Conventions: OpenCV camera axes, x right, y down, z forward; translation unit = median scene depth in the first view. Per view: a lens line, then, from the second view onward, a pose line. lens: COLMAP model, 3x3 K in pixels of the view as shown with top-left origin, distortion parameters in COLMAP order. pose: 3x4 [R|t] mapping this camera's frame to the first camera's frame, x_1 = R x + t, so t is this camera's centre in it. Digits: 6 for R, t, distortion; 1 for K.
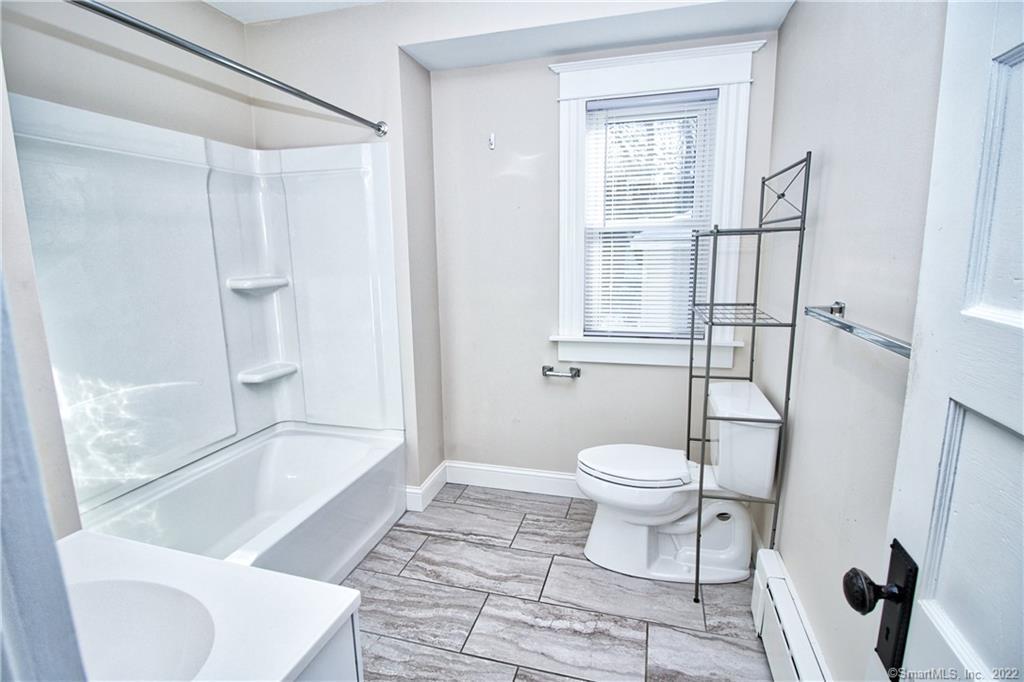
lens RADIAL K [[476.8, 0, 516.1], [0, 476.8, 335.3], [0, 0, 1]] dist [0.000672, -0.015275]
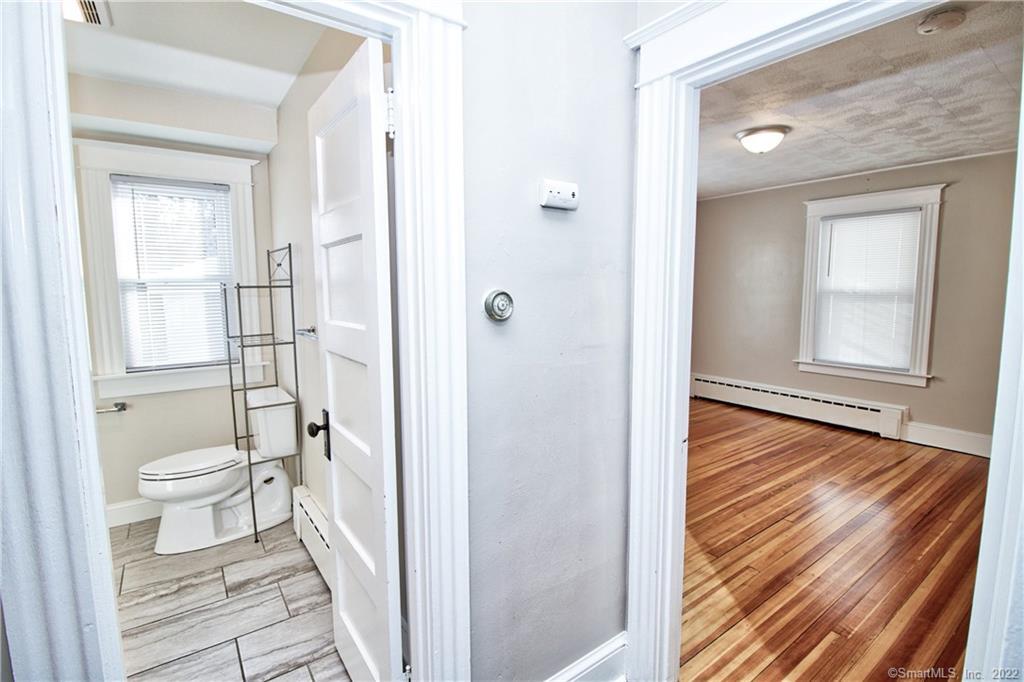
lens RADIAL K [[476.8, 0, 516.1], [0, 476.8, 335.3], [0, 0, 1]] dist [0.000672, -0.015275]
pose [[0.613382, -0.067789, 0.786872, -0.213881], [0.135387, 0.990587, -0.020198, 0.076271], [-0.778095, 0.118921, 0.616786, -0.534882]]
